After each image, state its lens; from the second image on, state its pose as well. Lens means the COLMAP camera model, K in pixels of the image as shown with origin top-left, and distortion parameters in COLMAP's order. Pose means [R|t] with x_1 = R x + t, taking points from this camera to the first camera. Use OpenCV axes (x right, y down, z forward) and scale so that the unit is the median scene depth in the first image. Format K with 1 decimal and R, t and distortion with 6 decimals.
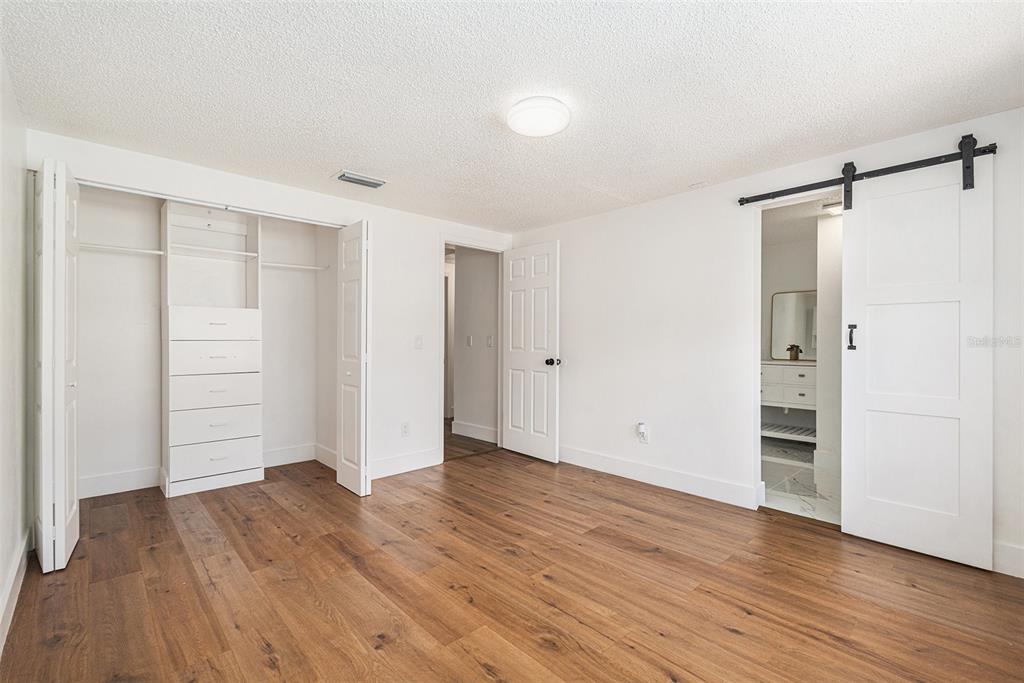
lens RADIAL K [[453.7, 0, 512.1], [0, 453.7, 337.6], [0, 0, 1]] dist [-0.002221, -0.000249]
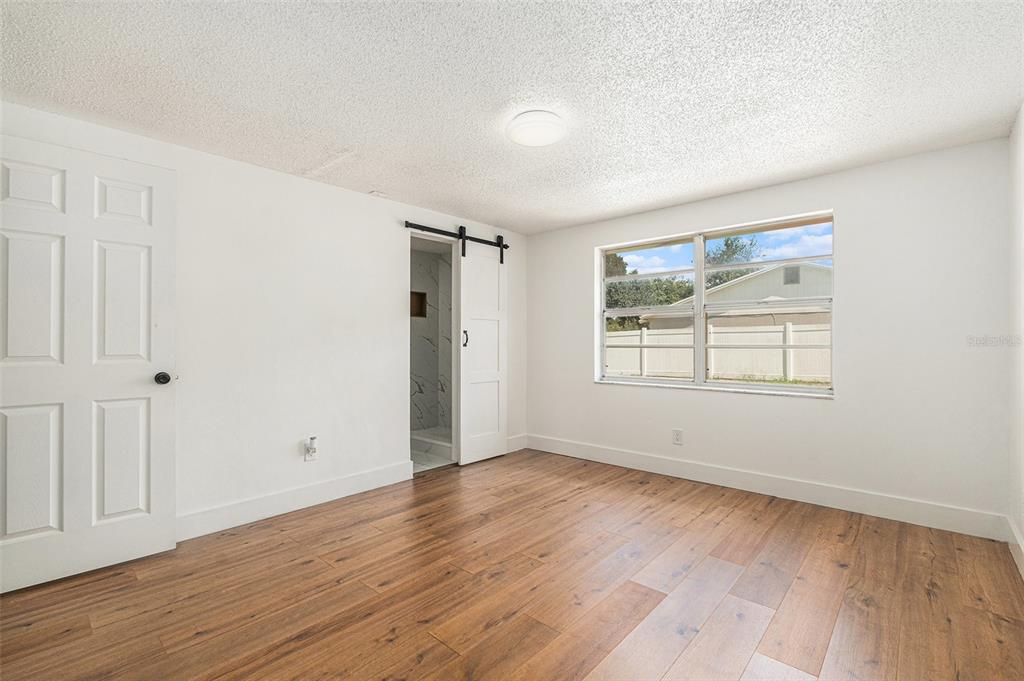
lens RADIAL K [[453.7, 0, 513.2], [0, 453.7, 346.6], [0, 0, 1]] dist [-0.002221, -0.000249]
pose [[-0.080554, -0.009470, 0.996705, -0.711727], [-0.002311, 0.999954, 0.009314, 0.009029], [-0.996748, -0.001553, -0.080573, 0.823926]]
